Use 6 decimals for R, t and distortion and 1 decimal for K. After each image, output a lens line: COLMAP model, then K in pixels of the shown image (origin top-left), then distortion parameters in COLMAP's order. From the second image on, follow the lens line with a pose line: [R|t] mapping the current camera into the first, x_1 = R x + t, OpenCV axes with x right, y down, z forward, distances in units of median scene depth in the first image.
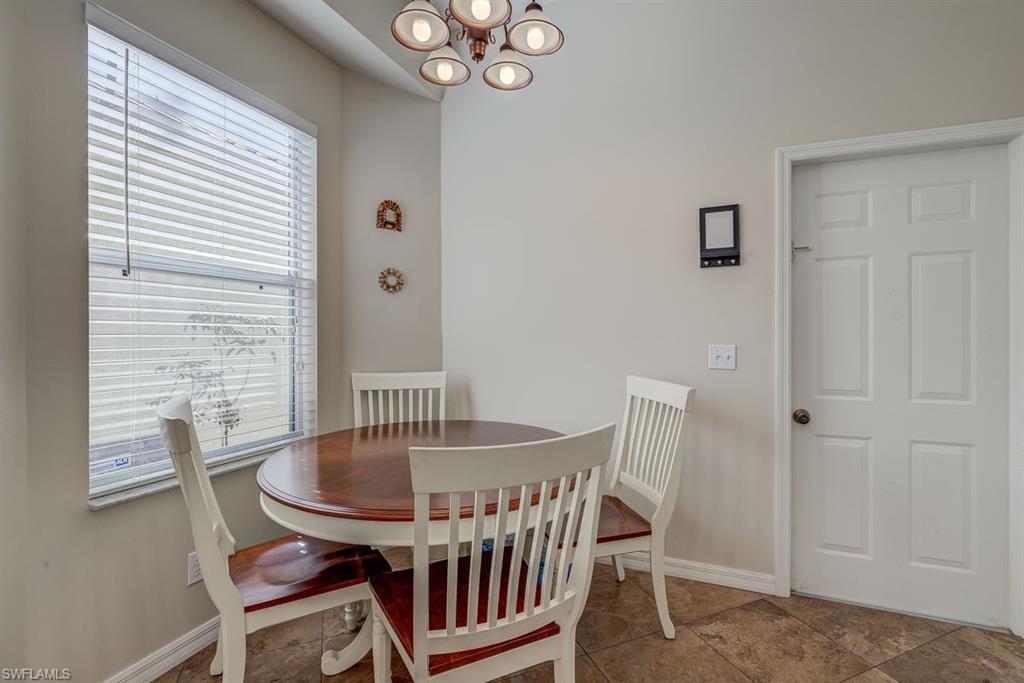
lens RADIAL K [[465.3, 0, 511.9], [0, 465.3, 335.7], [0, 0, 1]] dist [-0.009375, 0.000870]
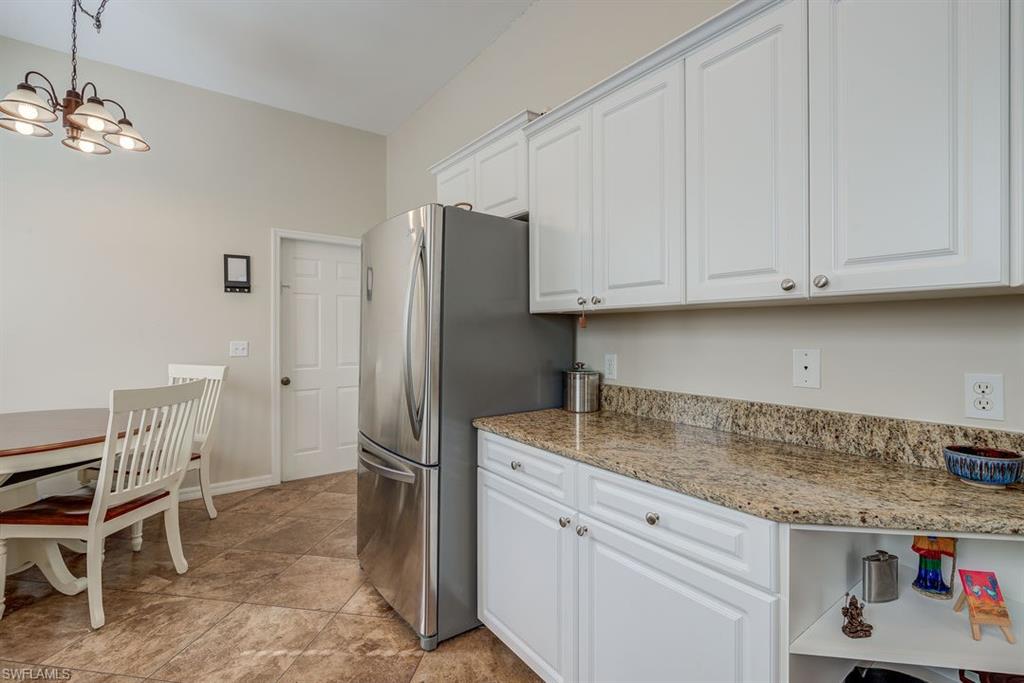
lens RADIAL K [[465.3, 0, 518.6], [0, 465.3, 333.8], [0, 0, 1]] dist [-0.009375, 0.000870]
pose [[0.509282, 0.002009, 0.860597, -0.442710], [0.005993, 0.999965, -0.005881, 0.008677], [-0.860579, 0.008153, 0.509252, -0.659983]]
